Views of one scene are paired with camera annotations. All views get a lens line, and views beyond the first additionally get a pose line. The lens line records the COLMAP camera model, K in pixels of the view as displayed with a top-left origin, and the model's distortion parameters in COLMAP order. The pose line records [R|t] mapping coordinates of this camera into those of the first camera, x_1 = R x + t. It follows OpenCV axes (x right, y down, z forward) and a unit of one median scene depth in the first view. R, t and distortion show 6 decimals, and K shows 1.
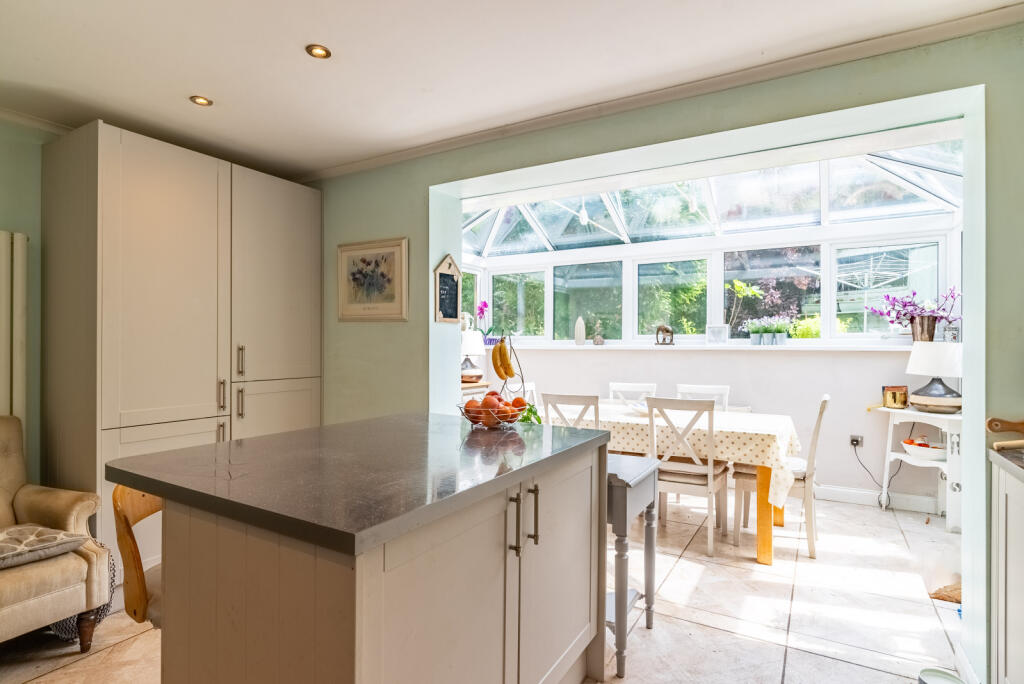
lens RADIAL K [[533.3, 0, 512.0], [0, 533.3, 342.0], [0, 0, 1]] dist [0.000110, 0.000839]
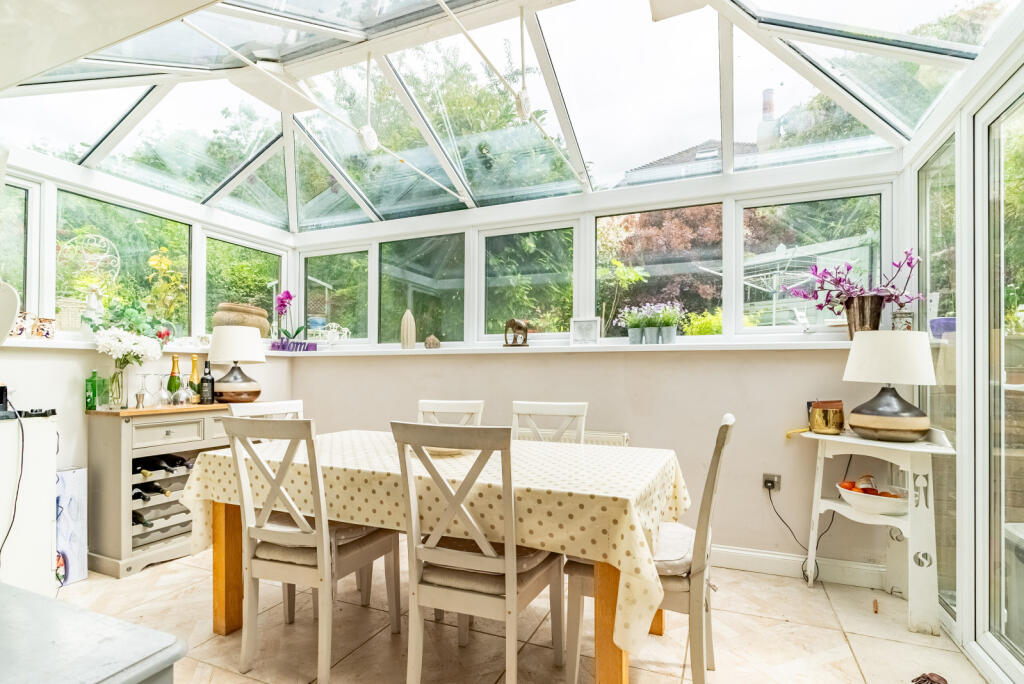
lens RADIAL K [[503.3, 0, 511.8], [0, 503.3, 365.8], [0, 0, 1]] dist [-0.002874, -0.000242]
pose [[0.992993, 0.001750, 0.118160, 0.249085], [-0.001099, 0.999984, -0.005570, 0.042319], [-0.118168, 0.005401, 0.992979, 0.415851]]
